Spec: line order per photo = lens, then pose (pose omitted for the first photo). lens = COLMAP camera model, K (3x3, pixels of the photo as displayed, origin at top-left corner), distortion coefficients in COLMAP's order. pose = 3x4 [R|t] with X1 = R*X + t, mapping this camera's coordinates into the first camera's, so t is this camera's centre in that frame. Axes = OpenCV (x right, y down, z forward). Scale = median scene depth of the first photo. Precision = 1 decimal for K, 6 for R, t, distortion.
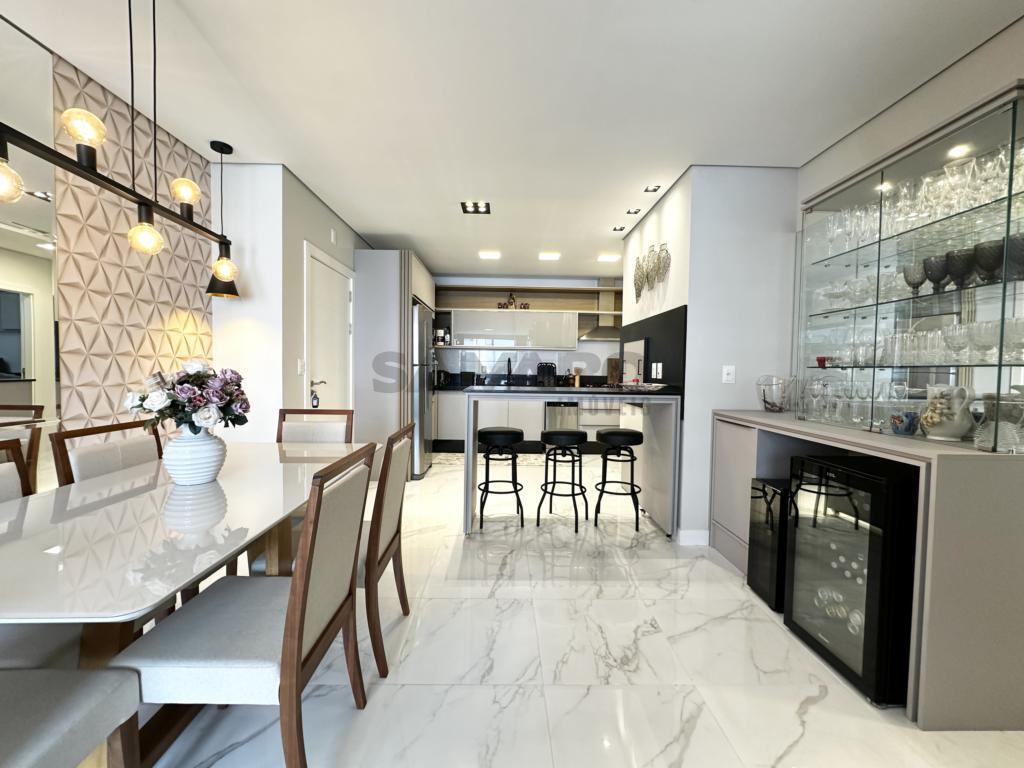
lens RADIAL K [[409.8, 0, 512.0], [0, 409.8, 384.0], [0, 0, 1]] dist [-0.002603, 0.000297]
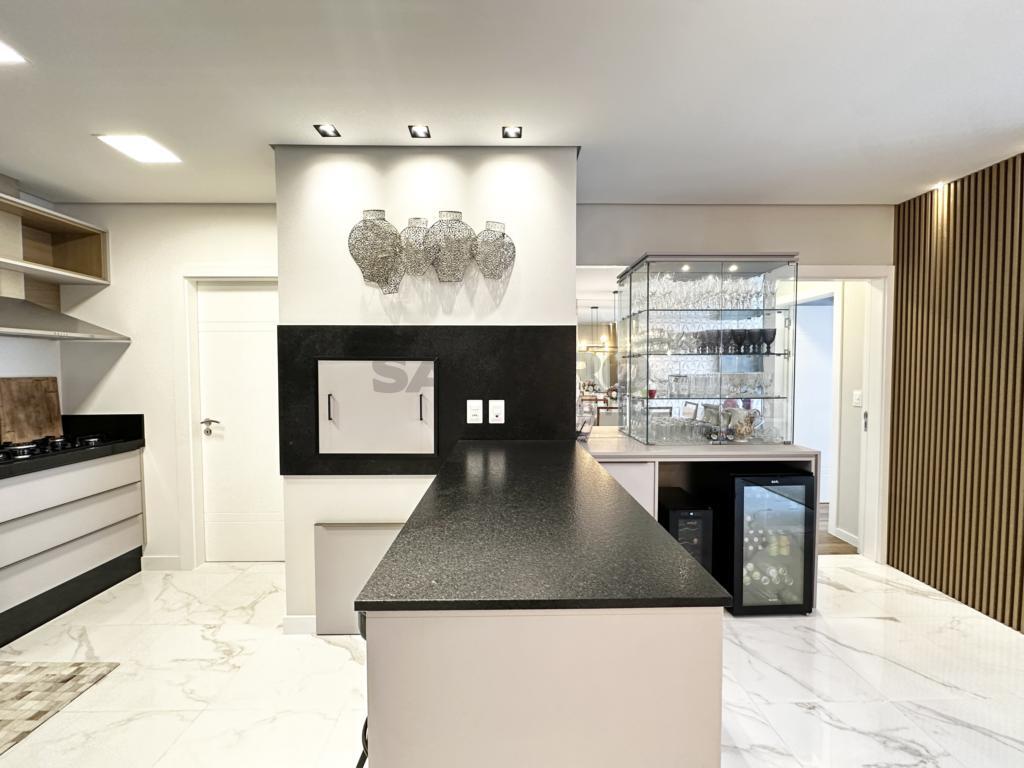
lens RADIAL K [[409.8, 0, 512.0], [0, 409.8, 384.0], [0, 0, 1]] dist [-0.002603, 0.000297]
pose [[0.005175, -0.053055, 0.998578, -0.281699], [0.039441, 0.997825, 0.052811, -0.103457], [-0.999208, 0.039112, 0.007256, 0.891158]]
